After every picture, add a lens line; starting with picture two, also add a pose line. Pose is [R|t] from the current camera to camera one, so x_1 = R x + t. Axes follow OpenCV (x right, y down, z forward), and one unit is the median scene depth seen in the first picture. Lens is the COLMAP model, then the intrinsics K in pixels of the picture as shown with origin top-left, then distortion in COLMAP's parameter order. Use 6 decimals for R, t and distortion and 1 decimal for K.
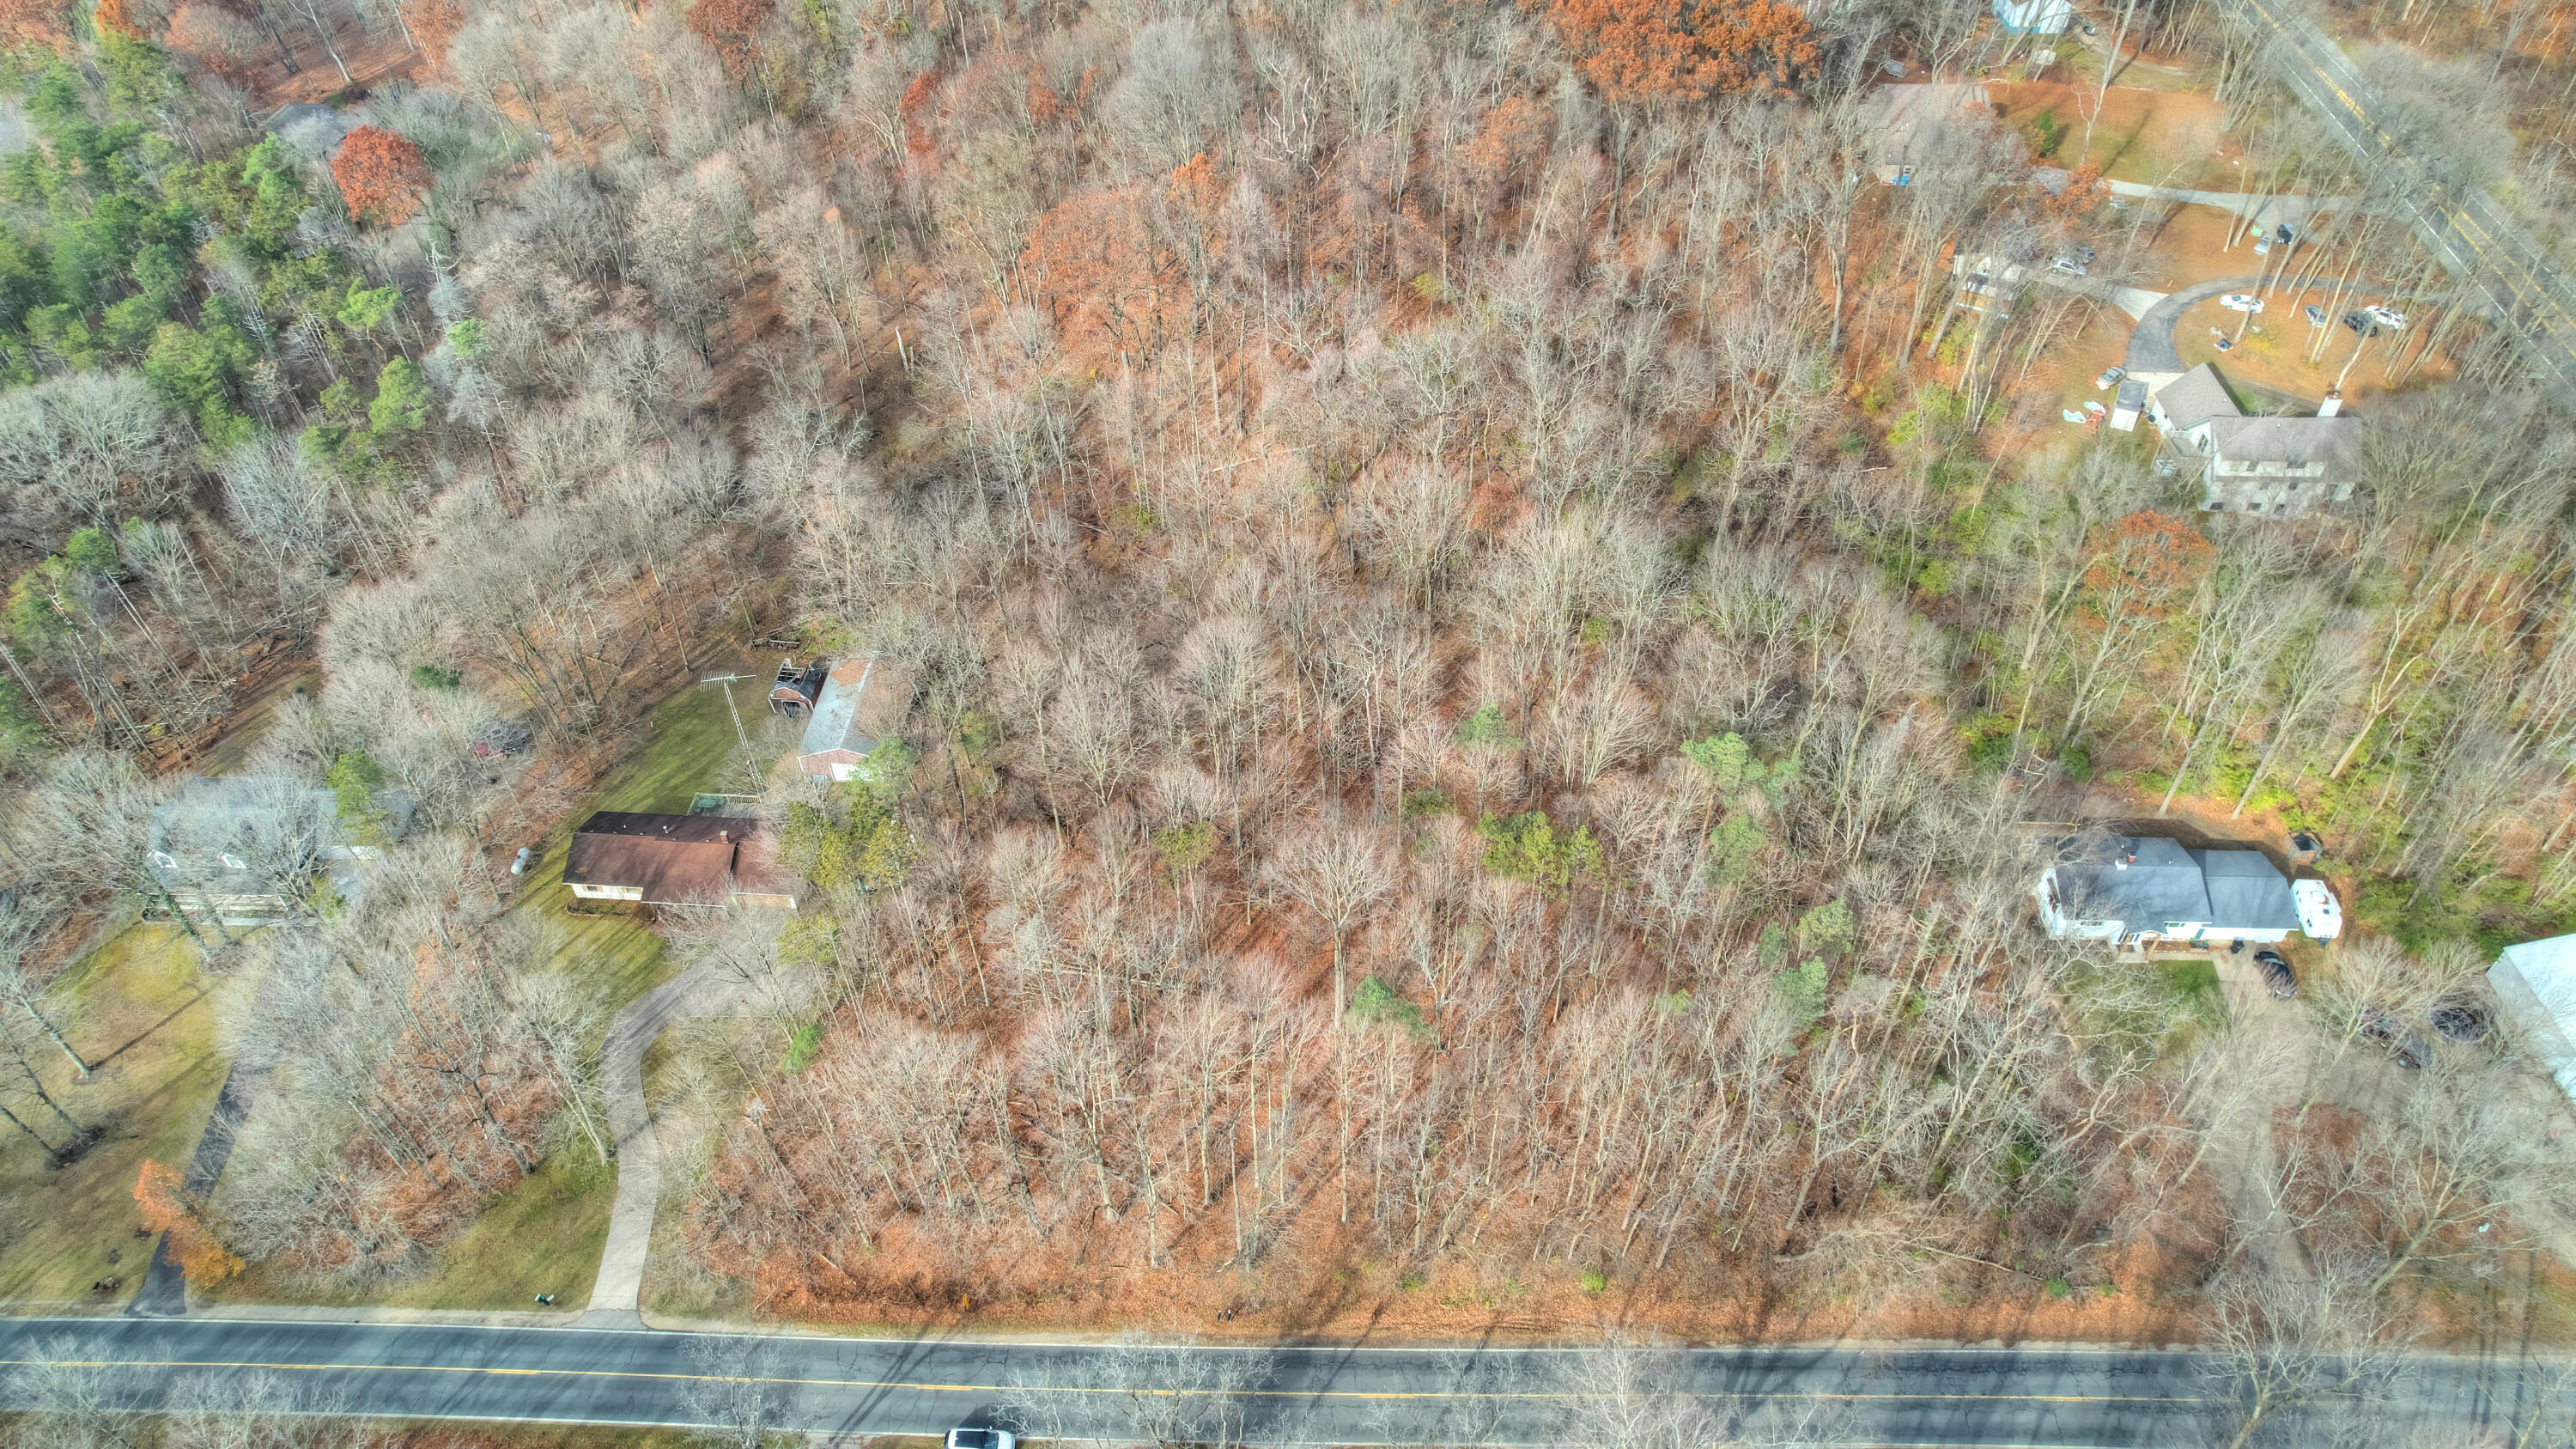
lens RADIAL K [[1700.8, 0, 1244.2], [0, 1700.8, 728.7], [0, 0, 1]] dist [-0.080948, 0.097048]
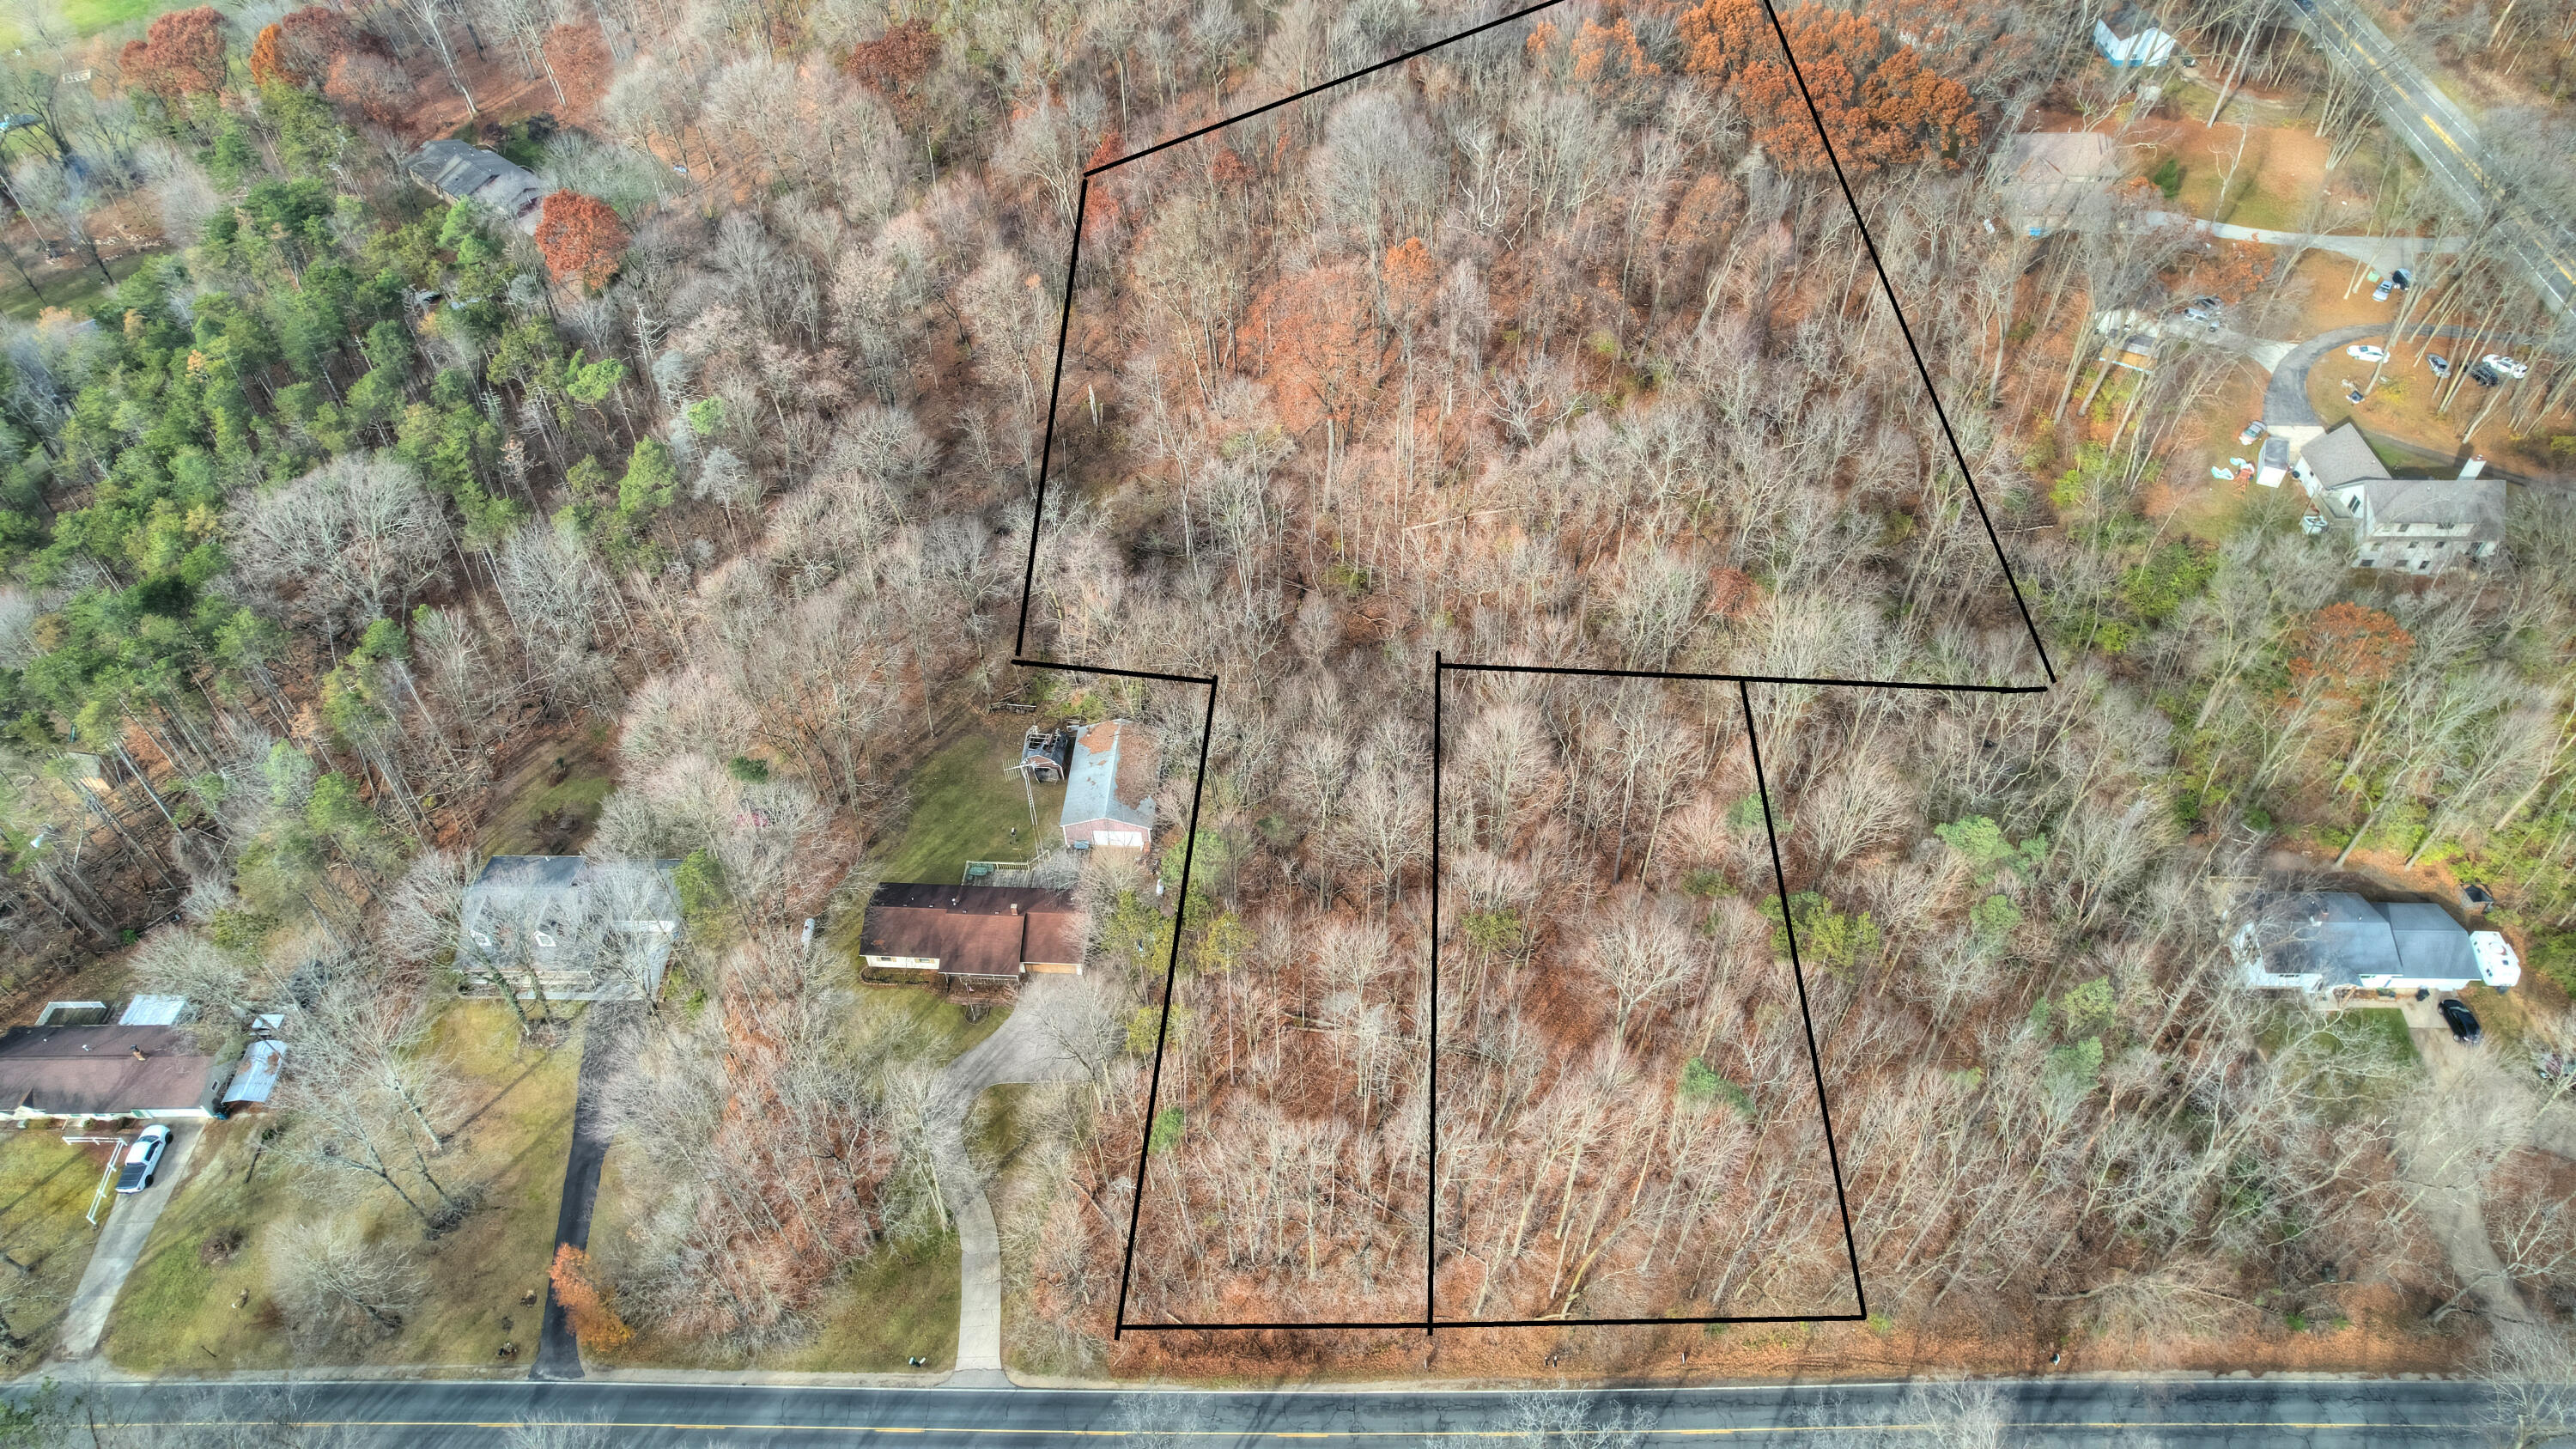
lens RADIAL K [[1700.8, 0, 1244.2], [0, 1700.8, 728.7], [0, 0, 1]] dist [-0.080948, 0.097048]
pose [[0.999704, -0.012558, 0.020841, -0.177367], [0.011796, 0.999271, 0.036315, -0.083646], [-0.021281, -0.036058, 0.999123, -0.061975]]
